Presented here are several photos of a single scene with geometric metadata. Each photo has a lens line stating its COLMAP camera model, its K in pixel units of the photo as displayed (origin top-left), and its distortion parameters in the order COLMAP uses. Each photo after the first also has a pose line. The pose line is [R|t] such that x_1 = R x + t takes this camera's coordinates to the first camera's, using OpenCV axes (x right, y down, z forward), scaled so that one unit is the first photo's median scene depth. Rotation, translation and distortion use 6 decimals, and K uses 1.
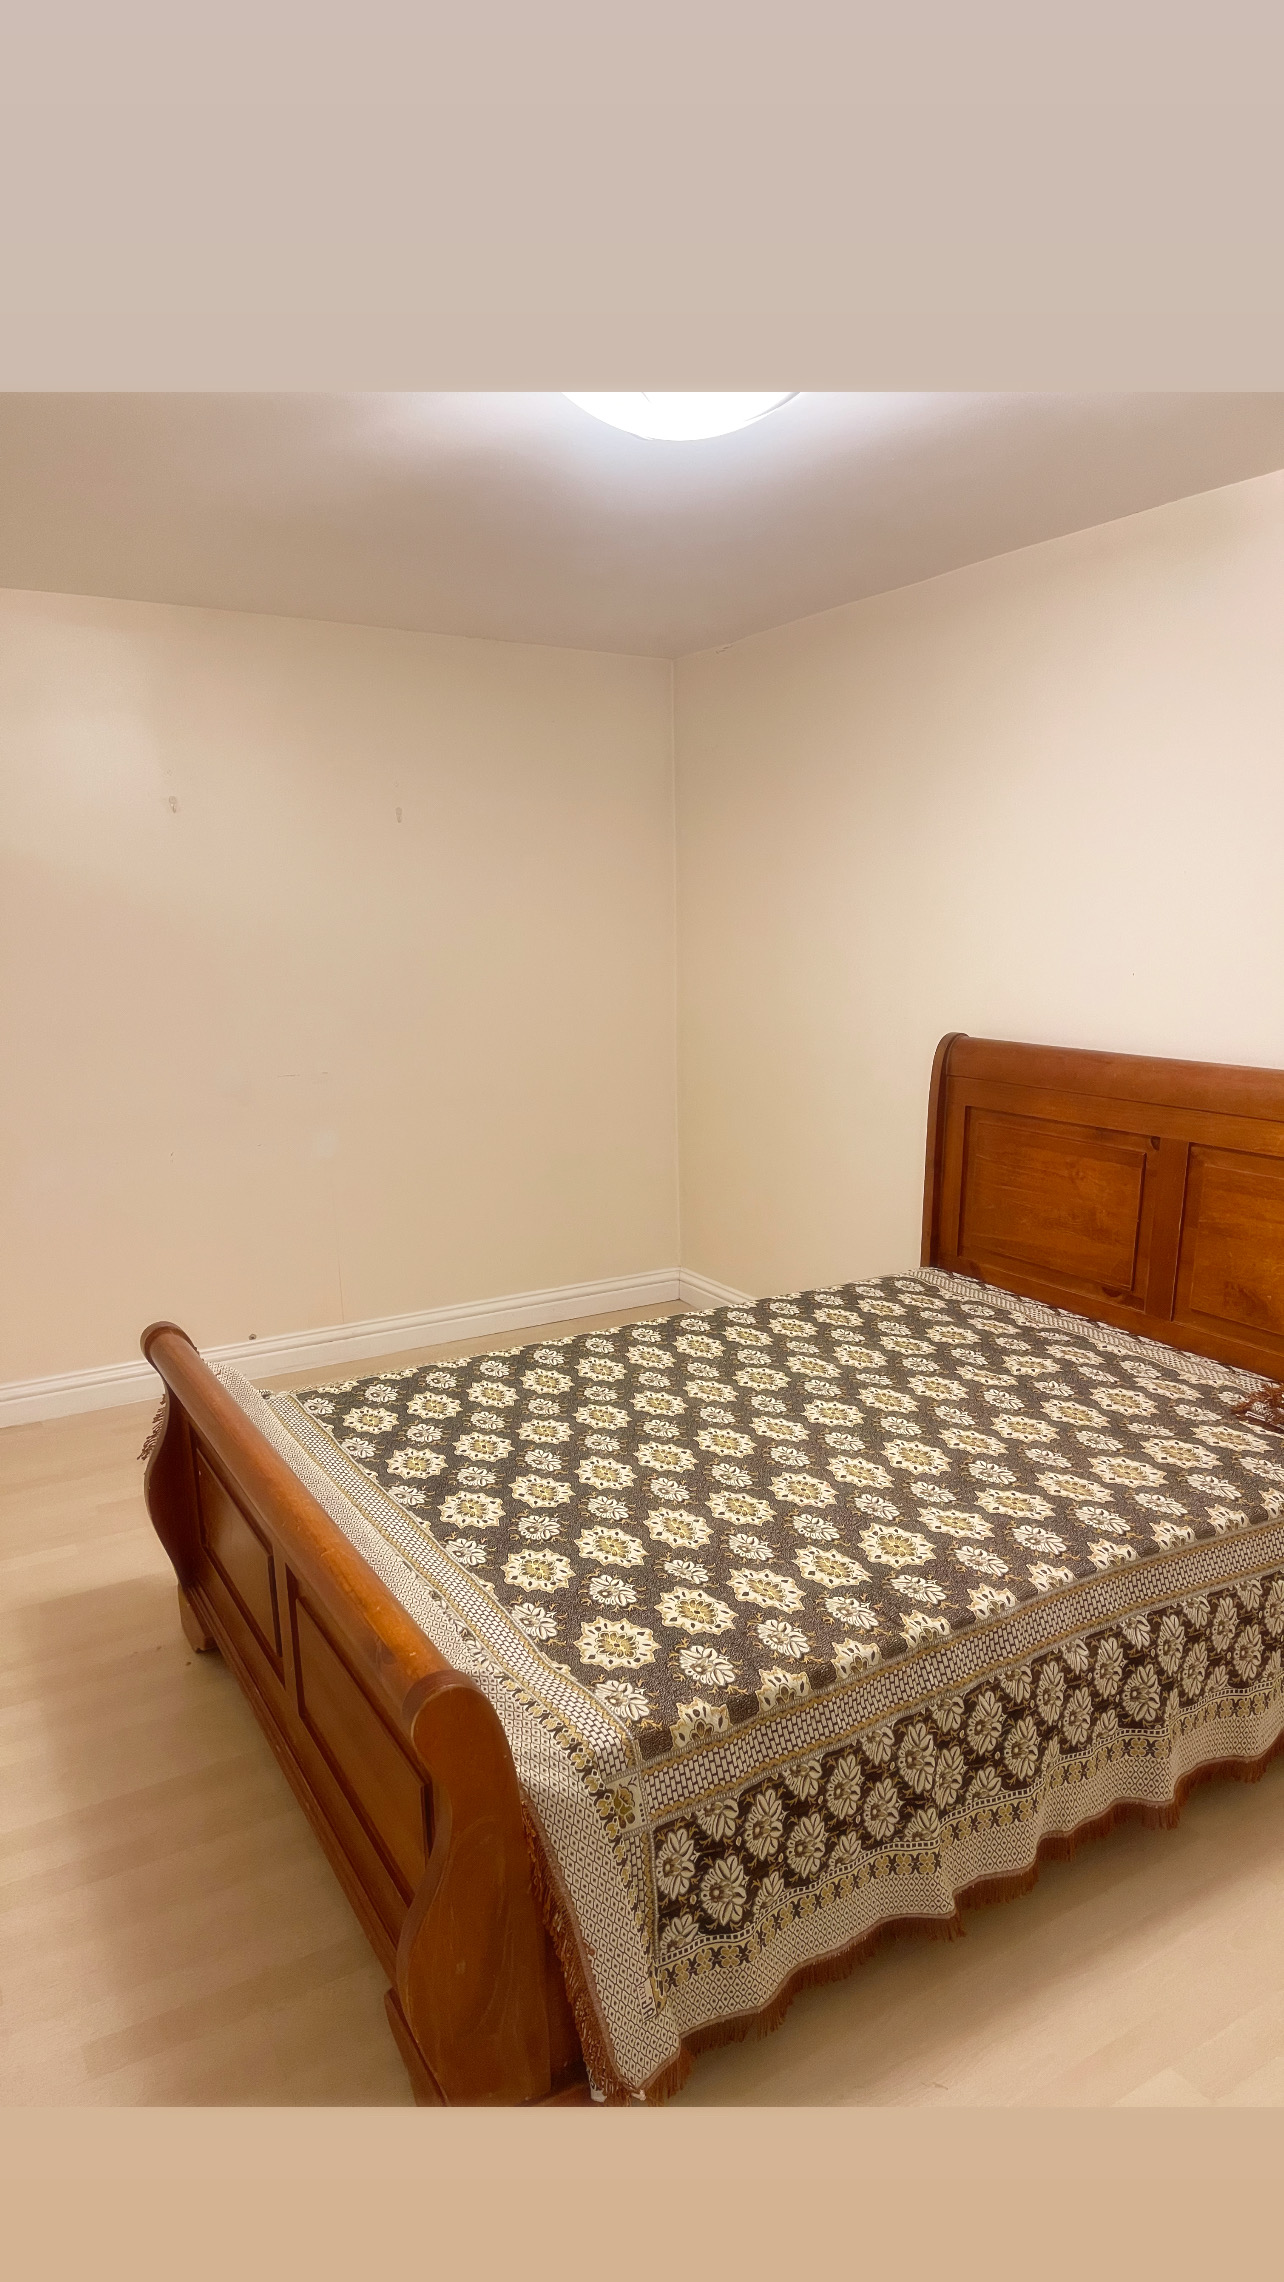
lens RADIAL K [[1317.4, 0, 634.5], [0, 1317.4, 1245.0], [0, 0, 1]] dist [0.023205, -0.000700]
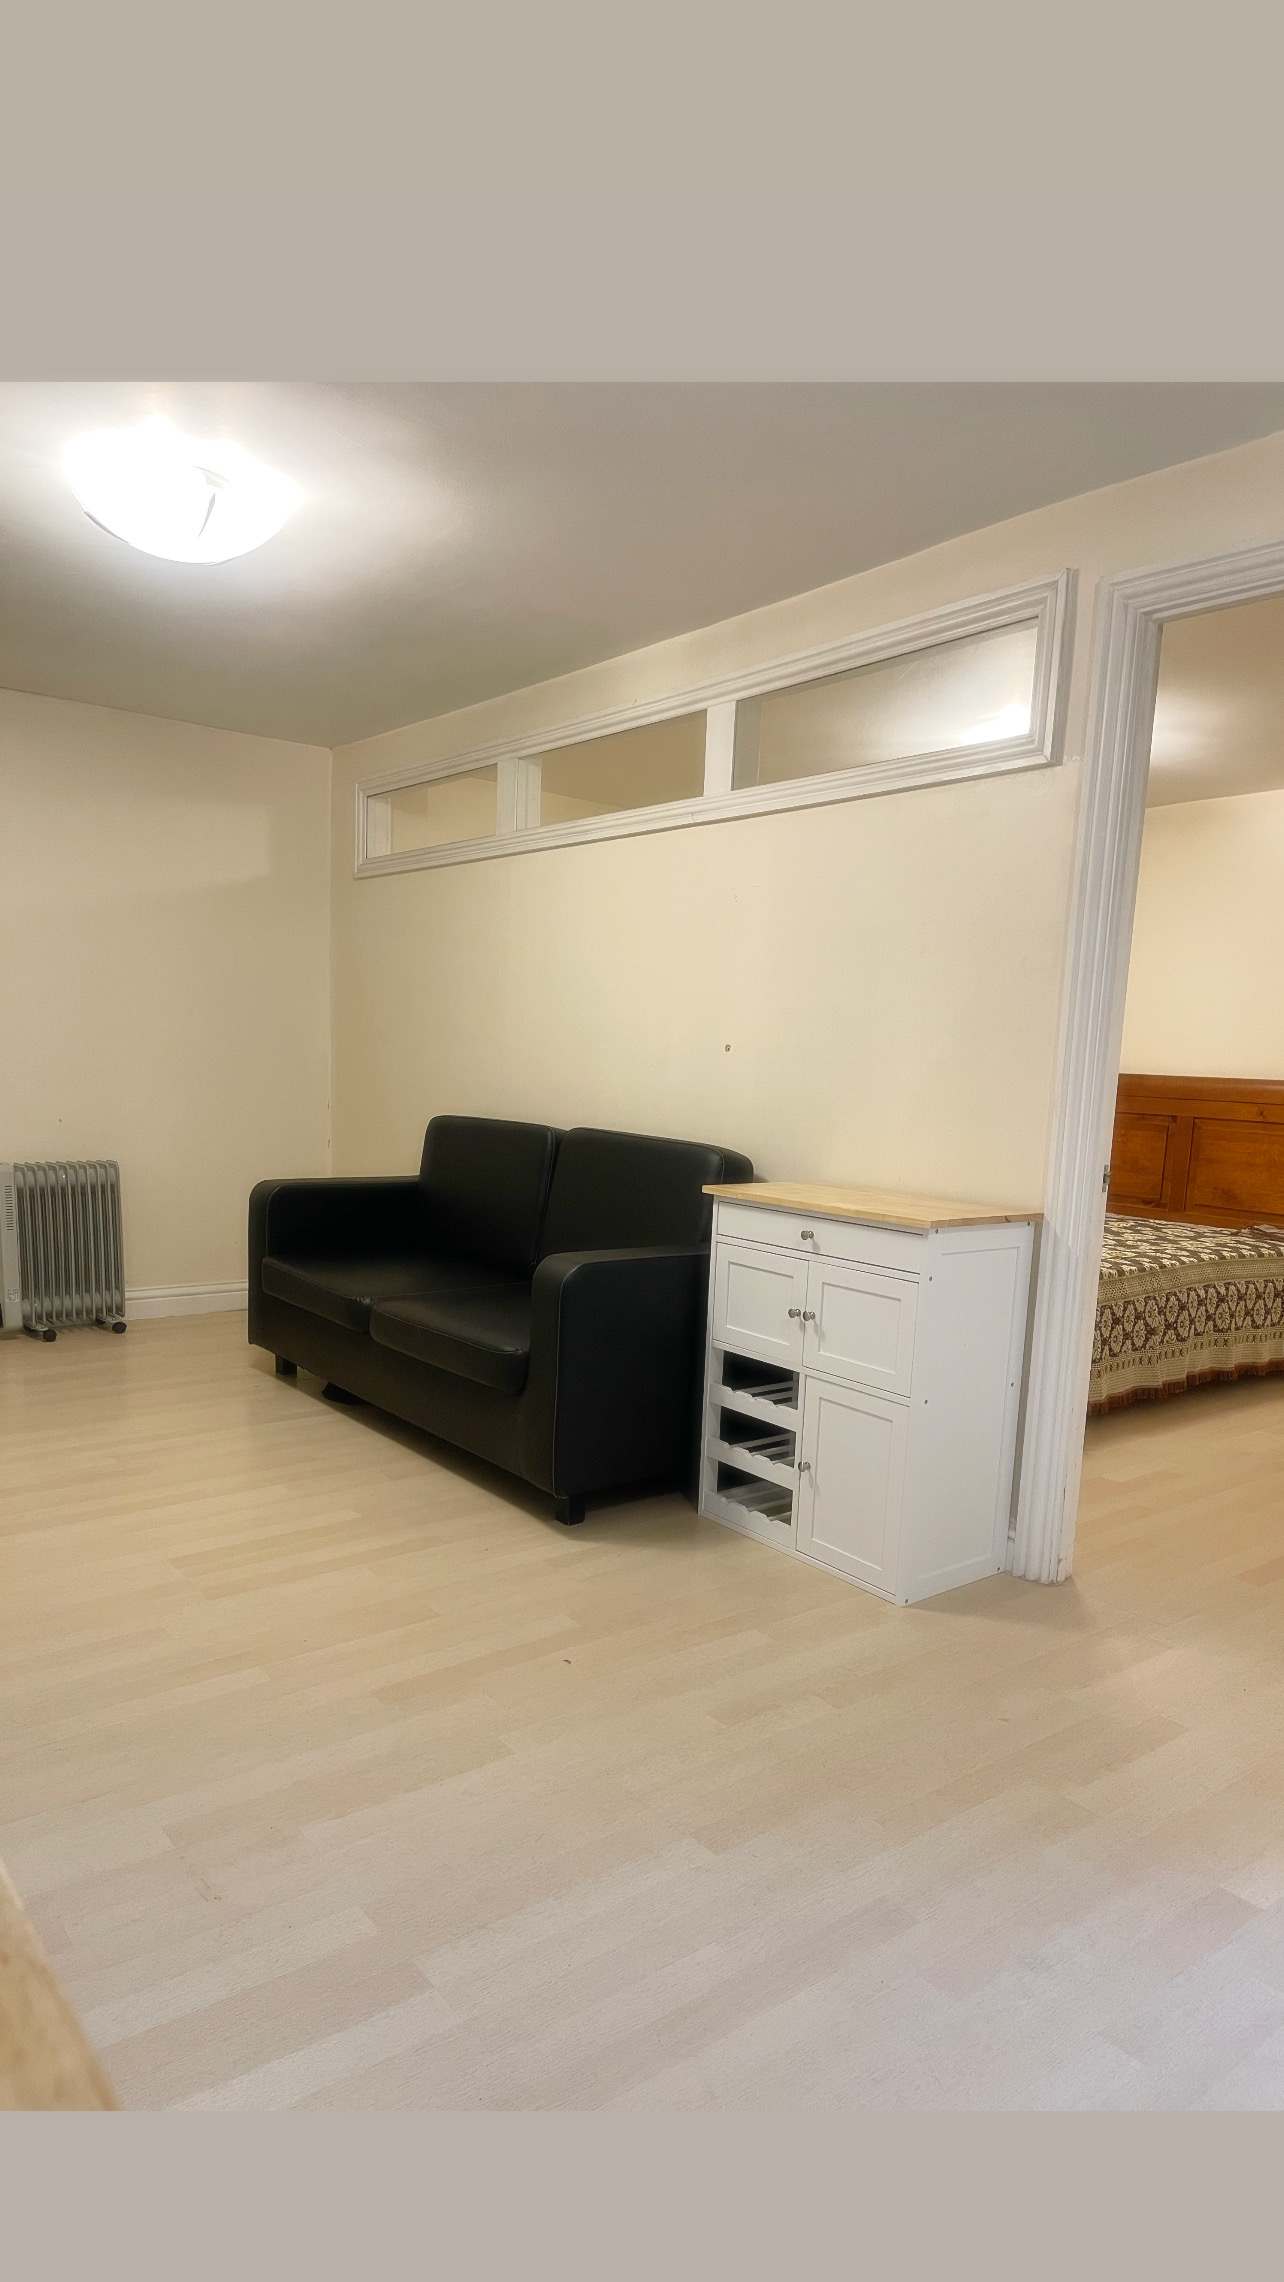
lens RADIAL K [[1317.4, 0, 634.5], [0, 1317.4, 1245.0], [0, 0, 1]] dist [0.023205, -0.000700]
pose [[0.990588, 0.030334, 0.133474, -0.932814], [-0.016760, 0.994677, -0.101672, 0.461475], [-0.135848, 0.098478, 0.985823, -1.132438]]
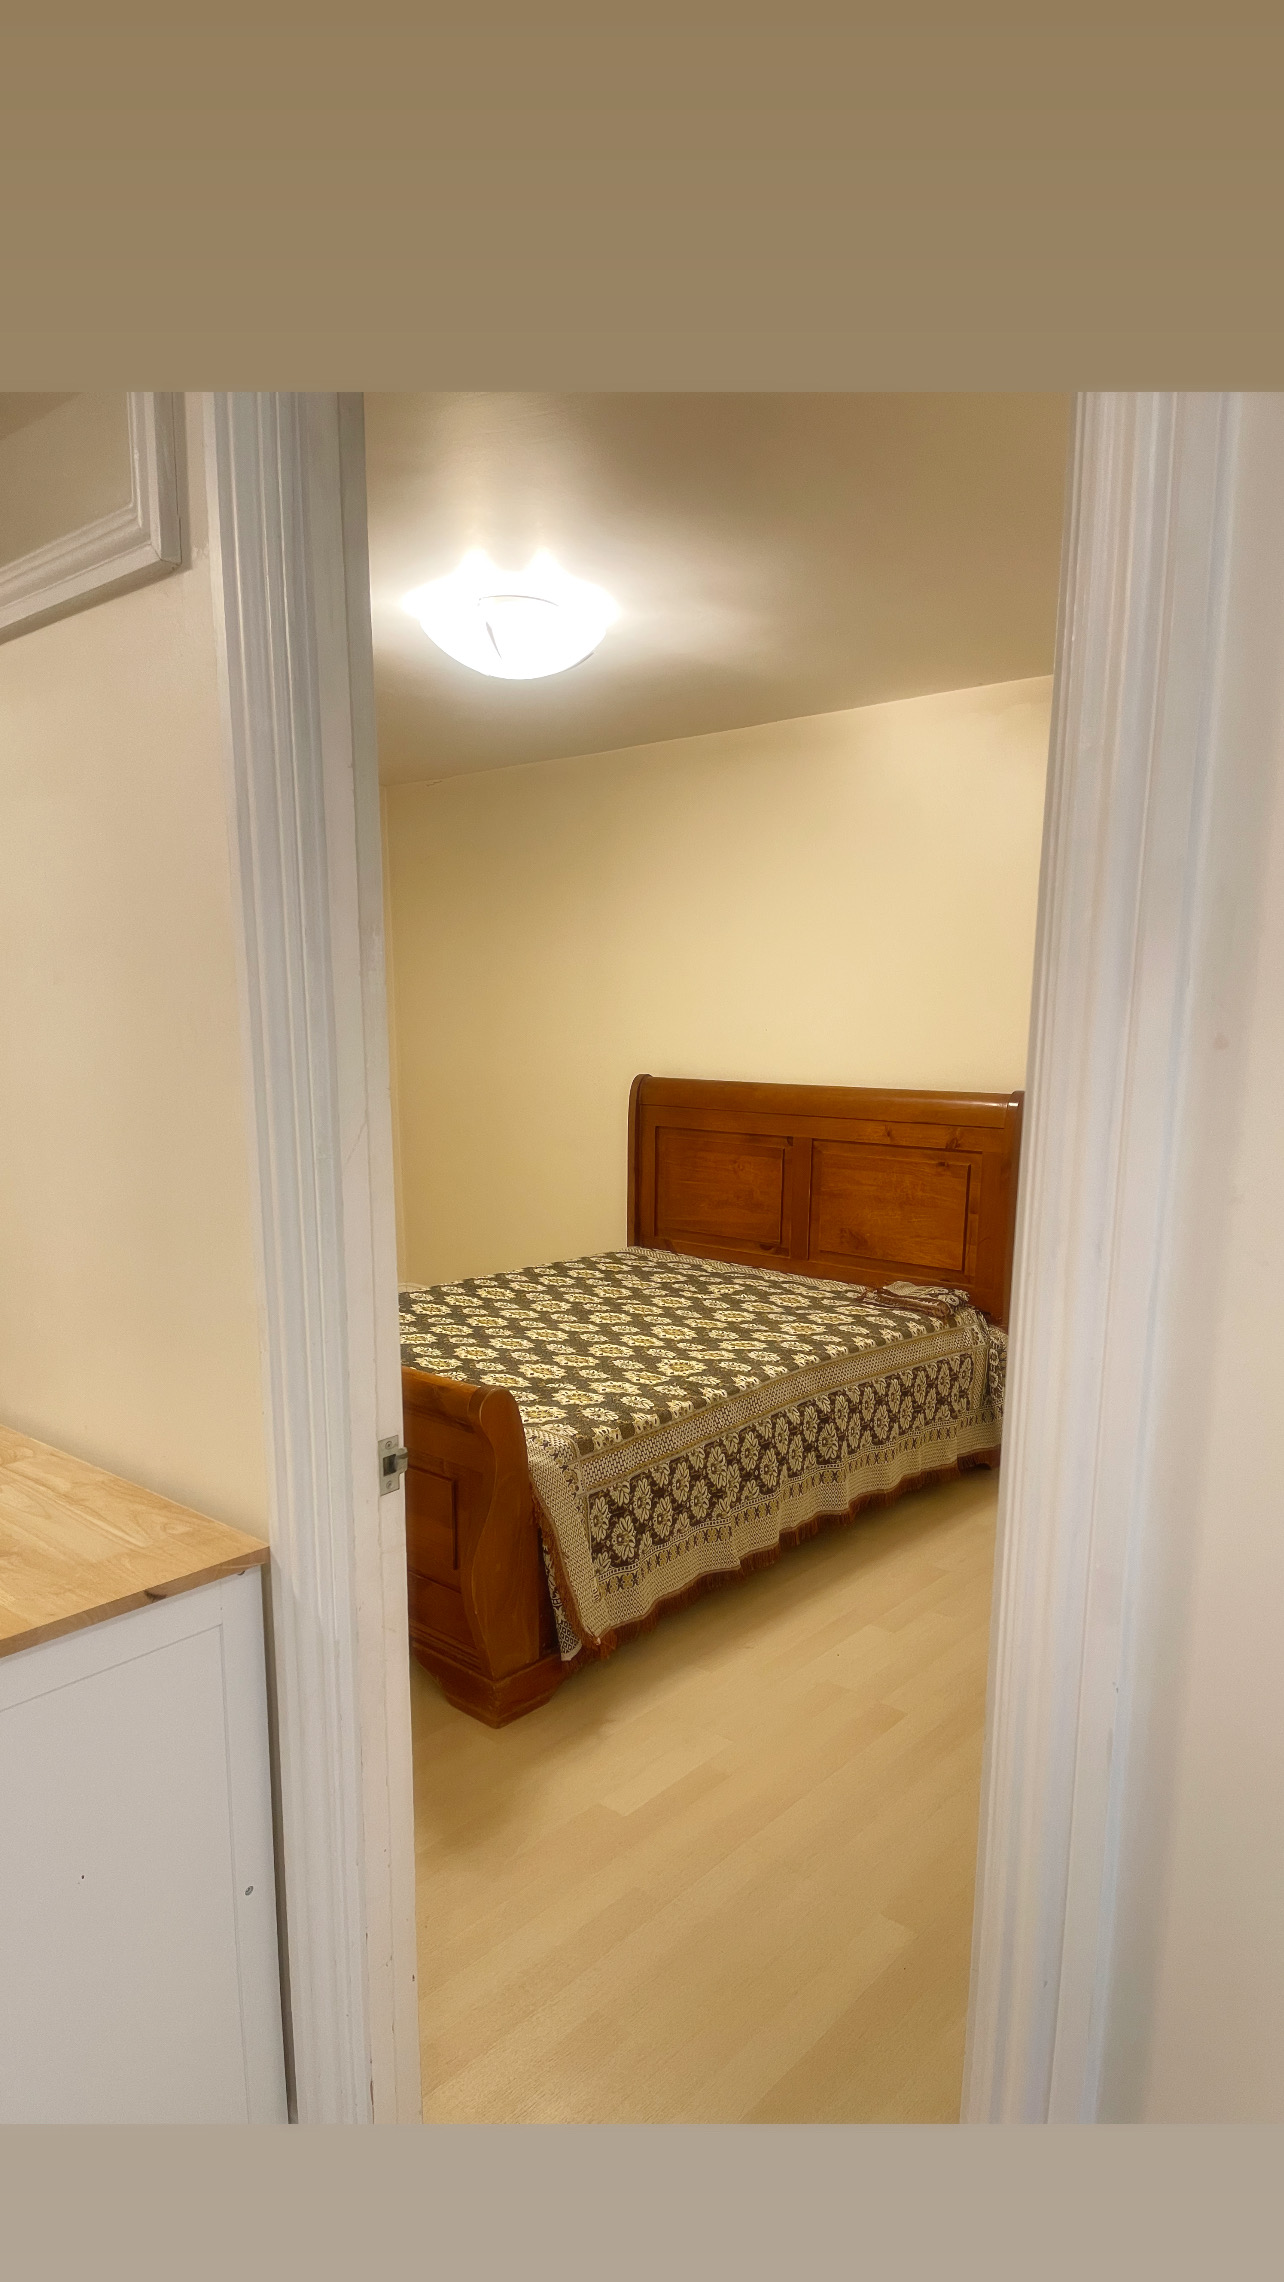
lens RADIAL K [[1317.4, 0, 634.5], [0, 1317.4, 1245.0], [0, 0, 1]] dist [0.023205, -0.000700]
pose [[0.951269, -0.040194, 0.305732, -0.338549], [0.062703, 0.995968, -0.064157, 0.181985], [-0.301921, 0.080201, 0.949953, -0.508154]]
